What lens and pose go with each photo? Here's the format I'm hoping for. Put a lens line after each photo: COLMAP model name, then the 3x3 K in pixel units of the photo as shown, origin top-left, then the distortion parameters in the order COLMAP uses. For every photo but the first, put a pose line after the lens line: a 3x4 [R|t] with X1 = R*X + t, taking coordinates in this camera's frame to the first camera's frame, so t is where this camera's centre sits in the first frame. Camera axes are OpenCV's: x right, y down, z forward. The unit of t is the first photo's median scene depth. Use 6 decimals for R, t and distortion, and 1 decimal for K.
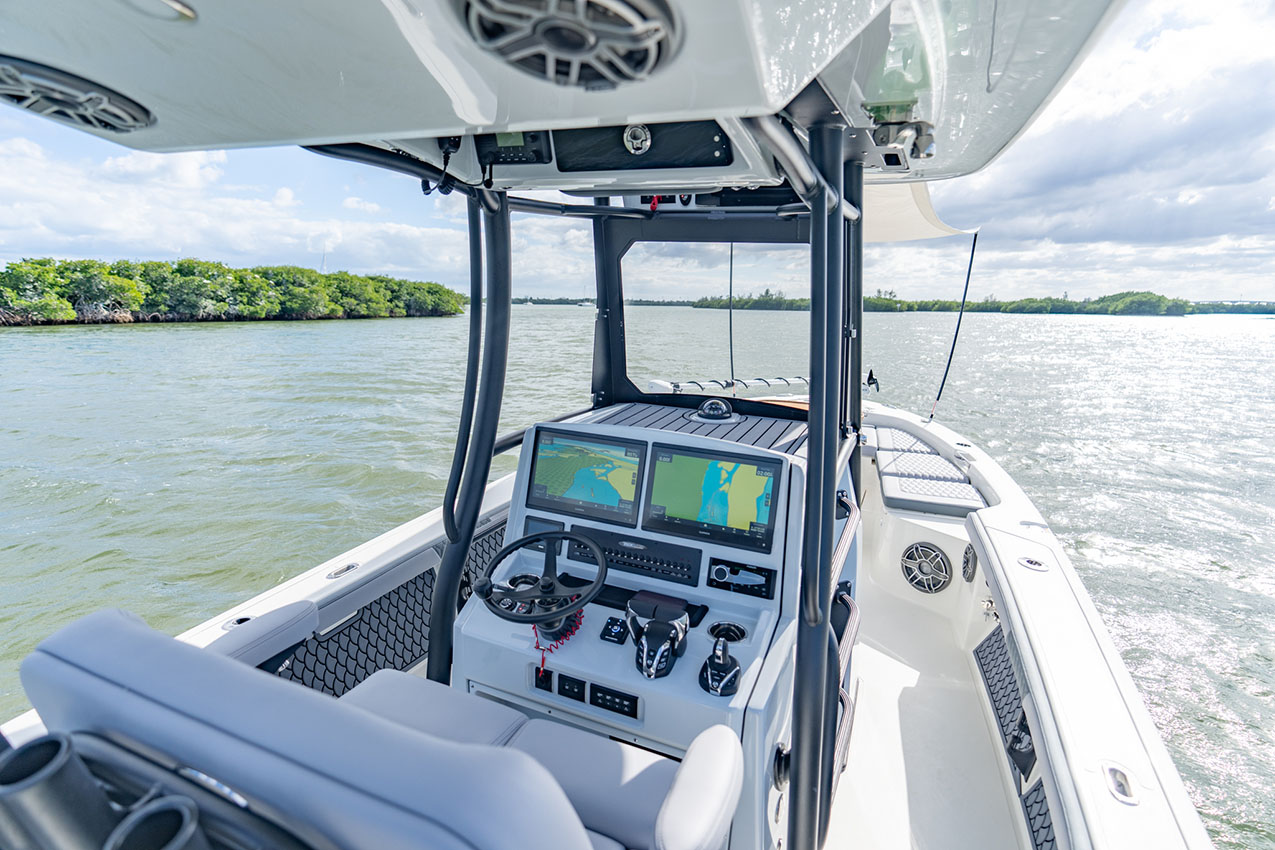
lens RADIAL K [[670.8, 0, 626.5], [0, 670.8, 427.2], [0, 0, 1]] dist [-0.003566, 0.016658]
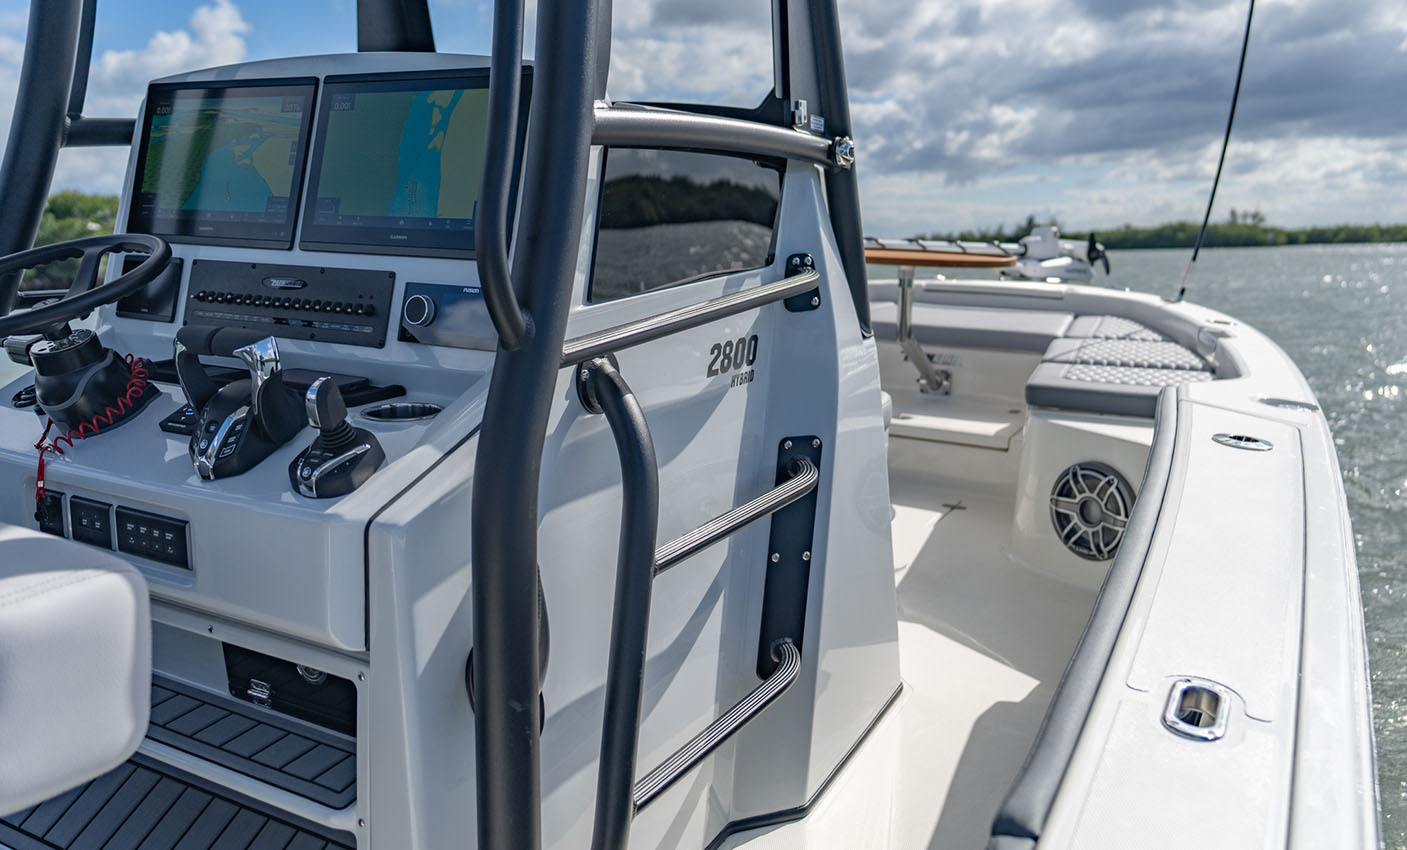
lens RADIAL K [[1119.4, 0, 699.1], [0, 1119.4, 400.2], [0, 0, 1]] dist [0.036250, -0.001145]
pose [[0.996335, 0.015930, -0.084043, 0.403374], [-0.018852, 0.999241, -0.034090, 0.298583], [0.083436, 0.035549, 0.995879, 0.194158]]
